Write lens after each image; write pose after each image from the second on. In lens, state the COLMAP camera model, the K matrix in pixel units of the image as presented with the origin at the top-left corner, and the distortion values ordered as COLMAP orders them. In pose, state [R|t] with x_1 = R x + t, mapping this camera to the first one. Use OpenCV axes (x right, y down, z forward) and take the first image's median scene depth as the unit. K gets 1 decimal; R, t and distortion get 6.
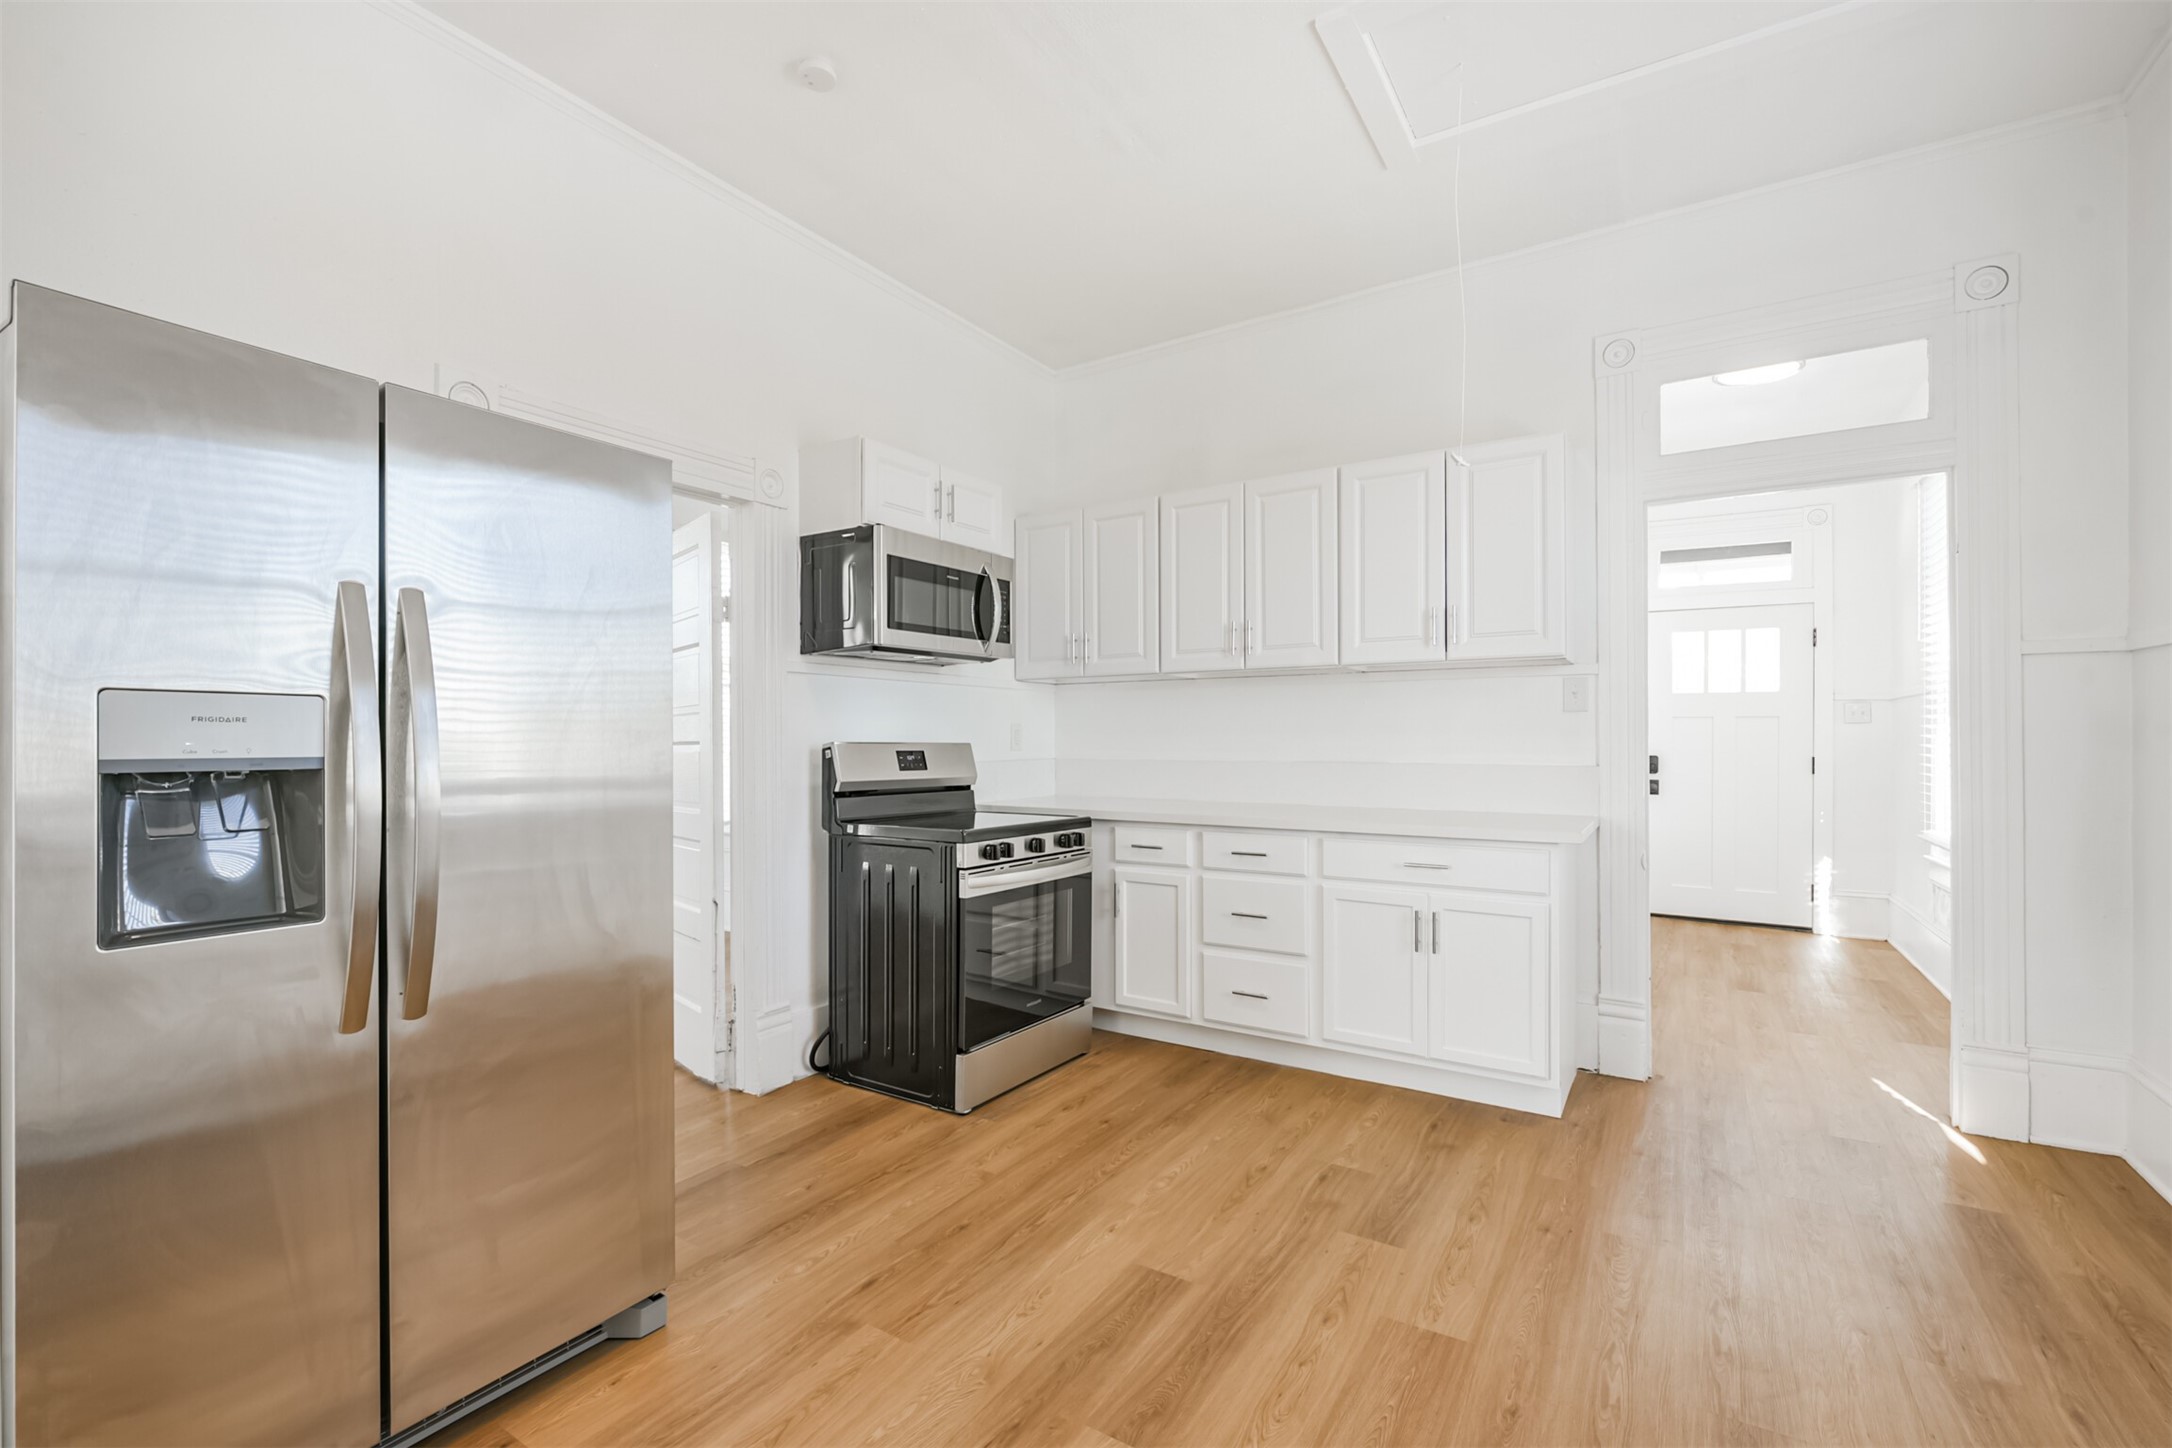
lens RADIAL K [[940.1, 0, 1079.3], [0, 940.1, 738.3], [0, 0, 1]] dist [-0.006694, 0.000047]
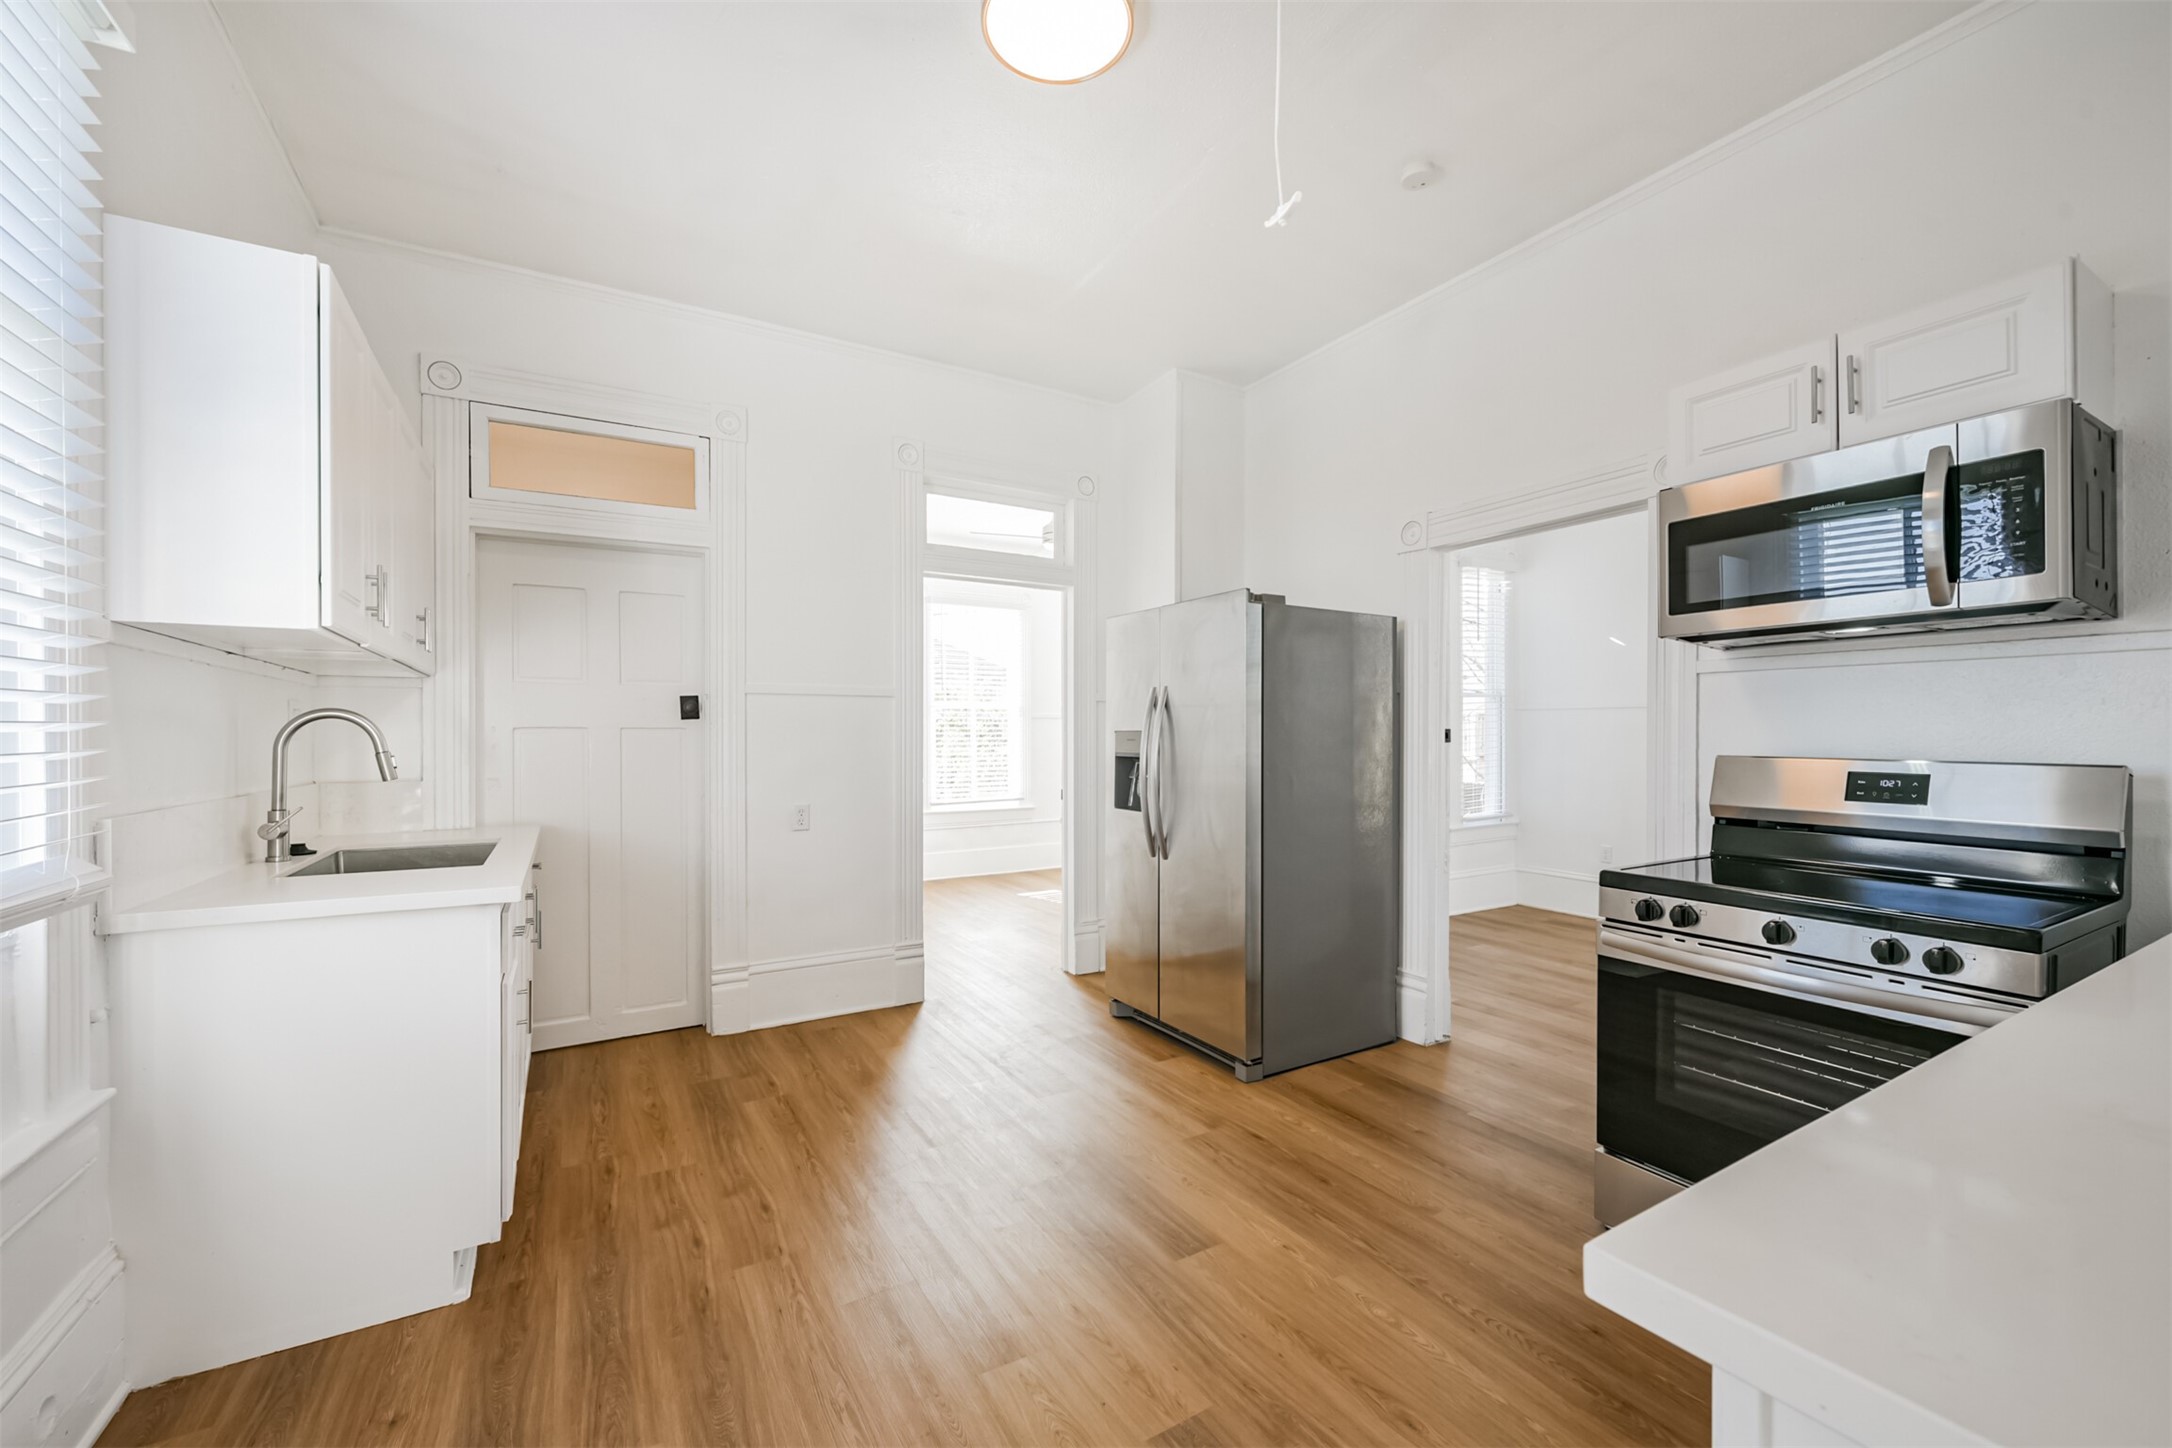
lens RADIAL K [[852.1, 0, 1079.5], [0, 852.1, 738.4], [0, 0, 1]] dist [-0.000247, 0.000062]
pose [[-0.448154, 0.006785, -0.893931, 0.679955], [0.002428, 0.999977, 0.006372, -0.017917], [0.893953, 0.000685, -0.448160, 0.873405]]
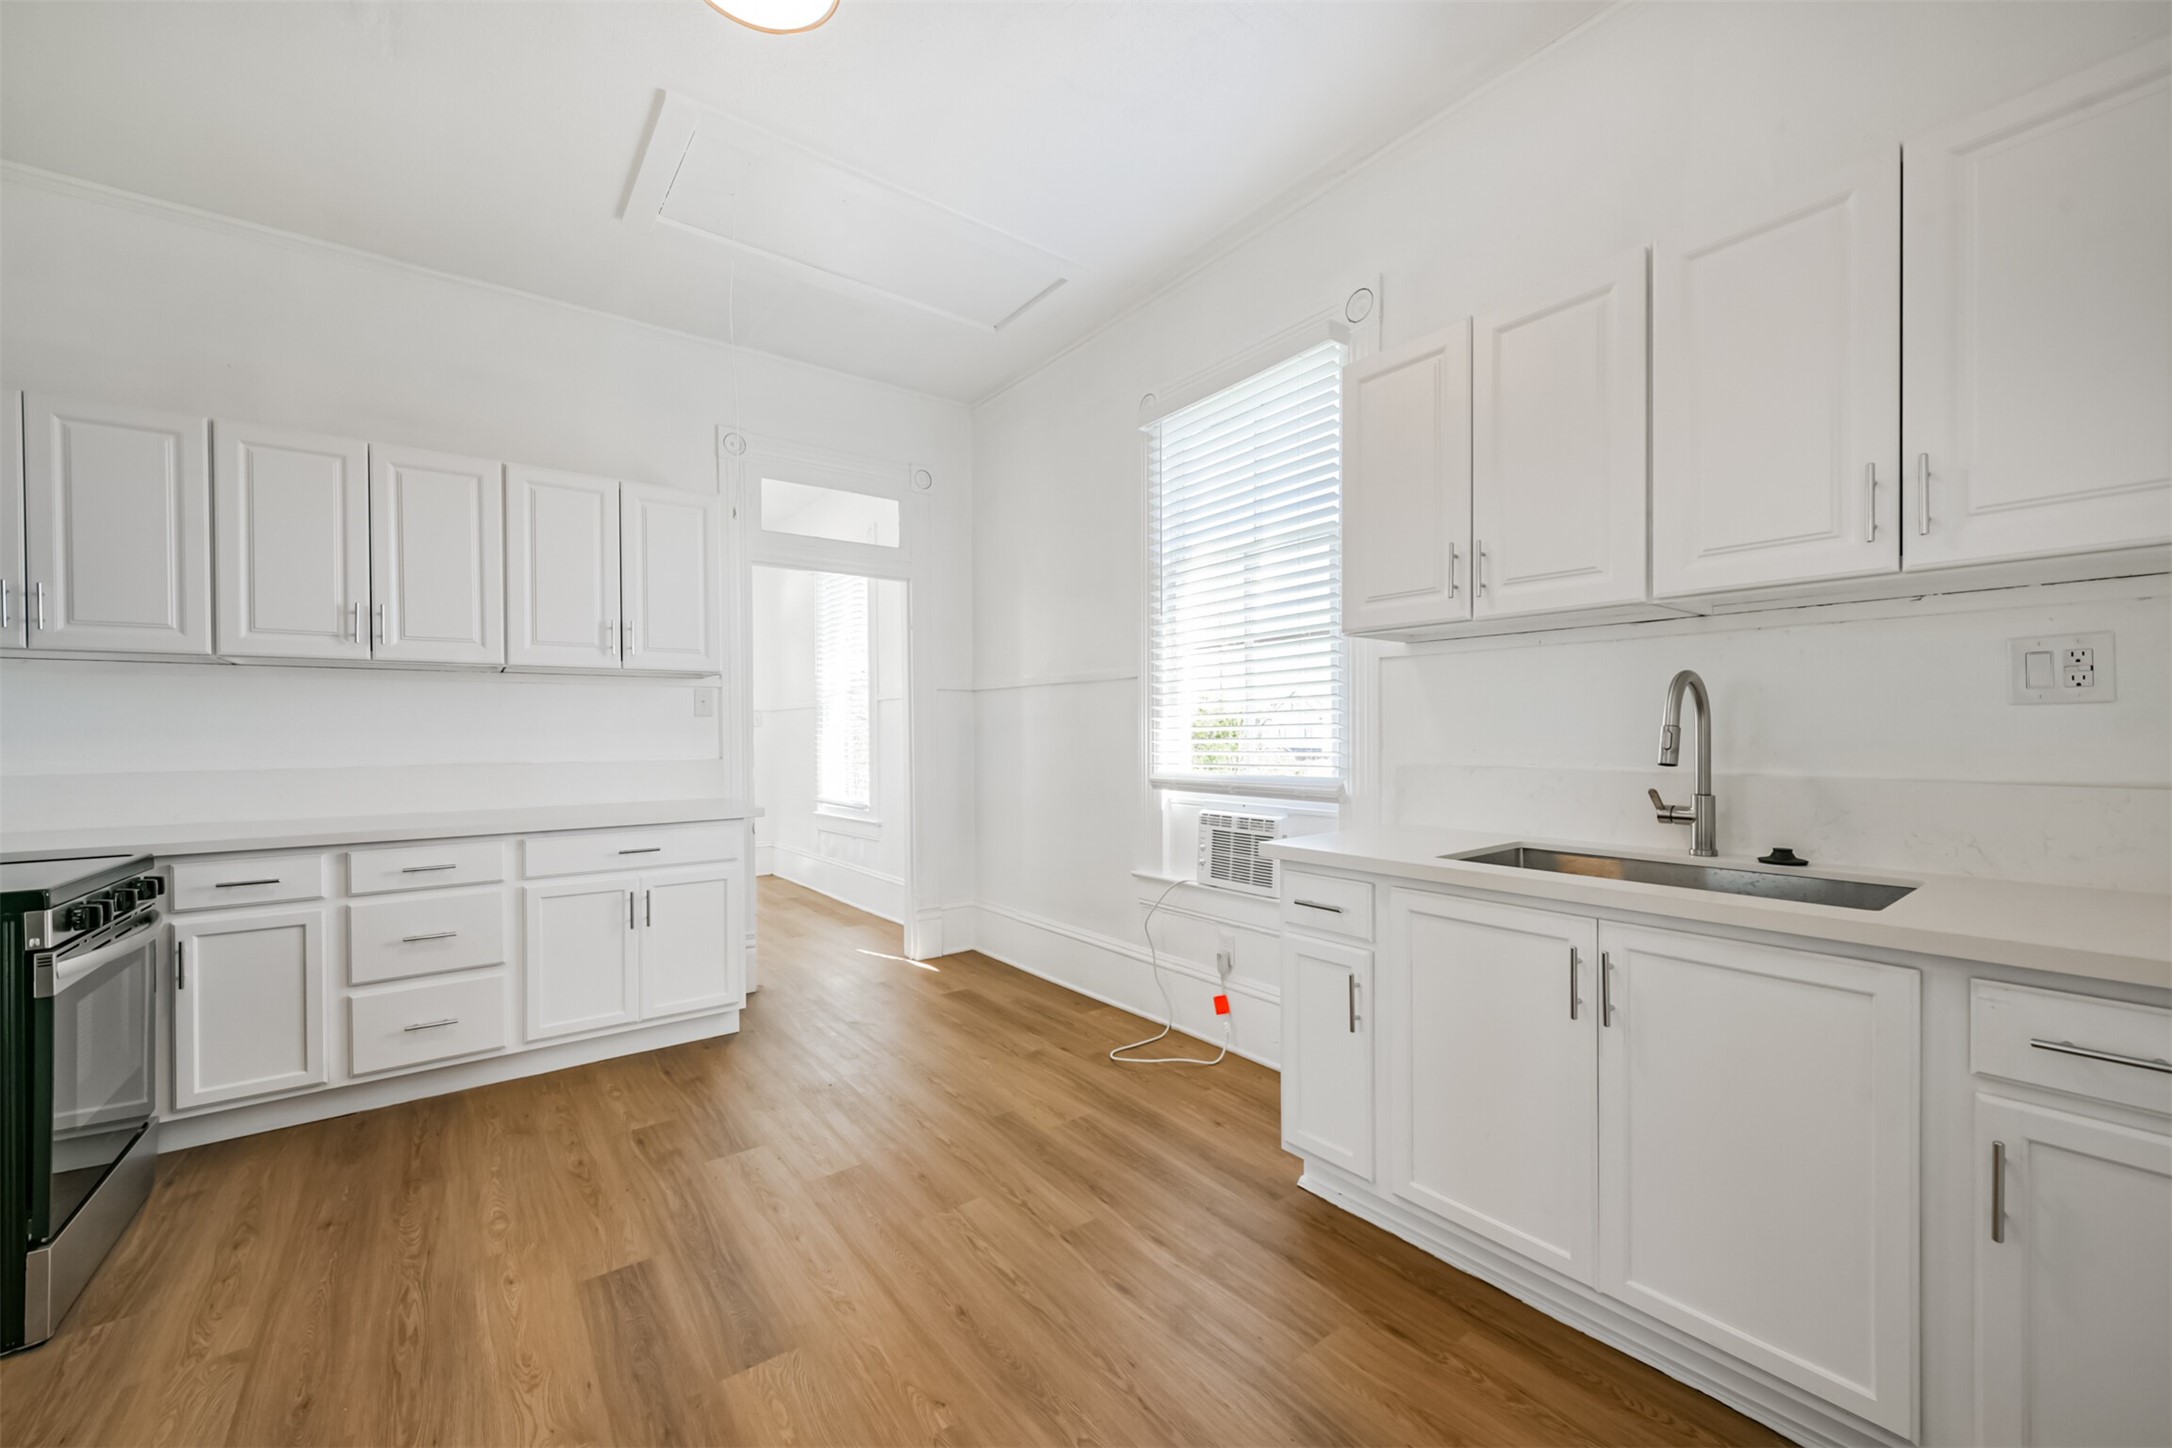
lens RADIAL K [[852.1, 0, 1079.5], [0, 852.1, 738.4], [0, 0, 1]] dist [-0.000247, 0.000062]
pose [[0.344637, -0.008100, 0.938701, -0.393887], [0.007684, 0.999954, 0.005808, -0.001487], [-0.938705, 0.005211, 0.344683, 0.142828]]
